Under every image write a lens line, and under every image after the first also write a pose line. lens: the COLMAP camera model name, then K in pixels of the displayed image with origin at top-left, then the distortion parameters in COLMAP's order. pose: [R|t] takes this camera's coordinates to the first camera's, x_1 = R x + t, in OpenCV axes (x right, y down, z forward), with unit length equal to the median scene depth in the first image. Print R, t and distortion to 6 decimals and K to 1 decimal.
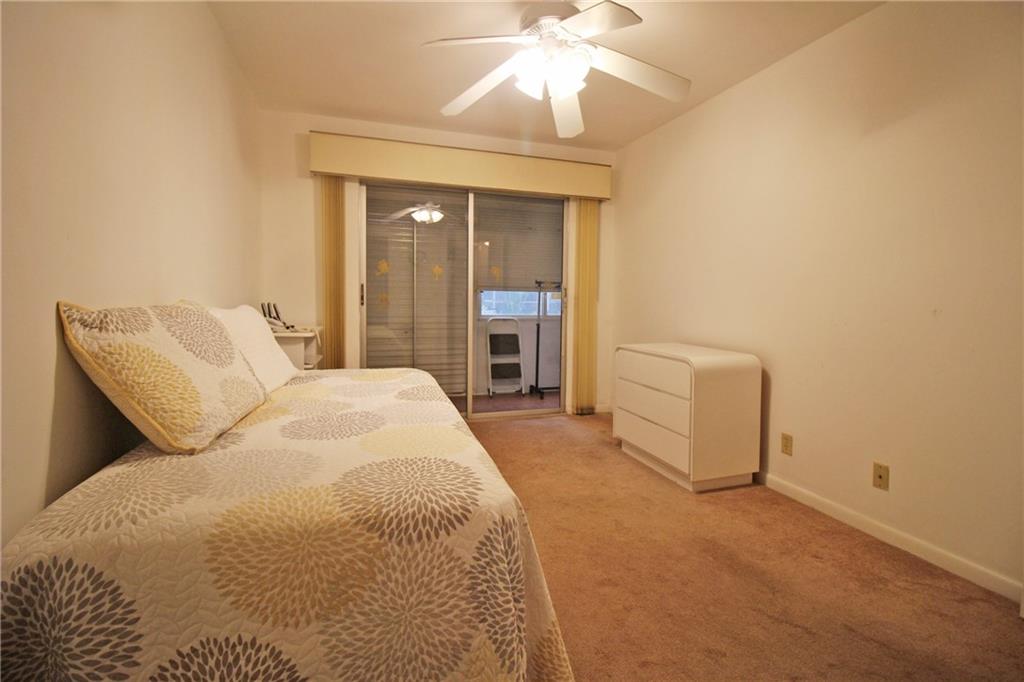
lens RADIAL K [[498.3, 0, 512.0], [0, 498.3, 341.0], [0, 0, 1]] dist [-0.002476, -0.000470]
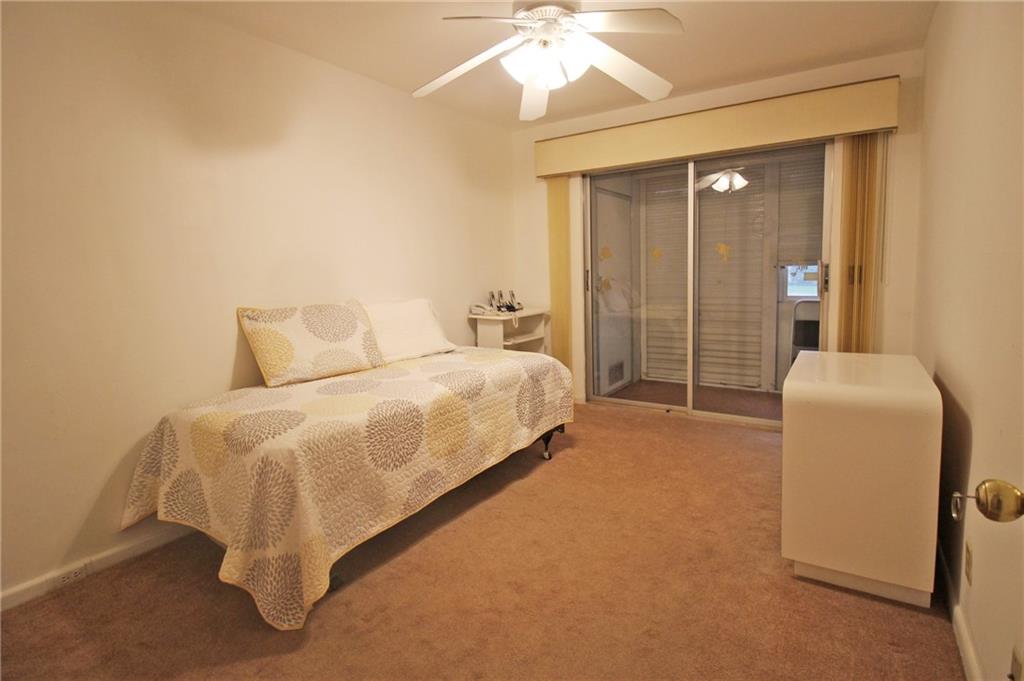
lens RADIAL K [[520.4, 0, 512.0], [0, 520.4, 340.5], [0, 0, 1]] dist [-0.004227, -0.000958]
pose [[0.590234, 0.081241, -0.803134, 0.484032], [-0.029300, 0.996423, 0.079260, -0.045441], [0.806700, -0.023251, 0.590503, 0.188701]]
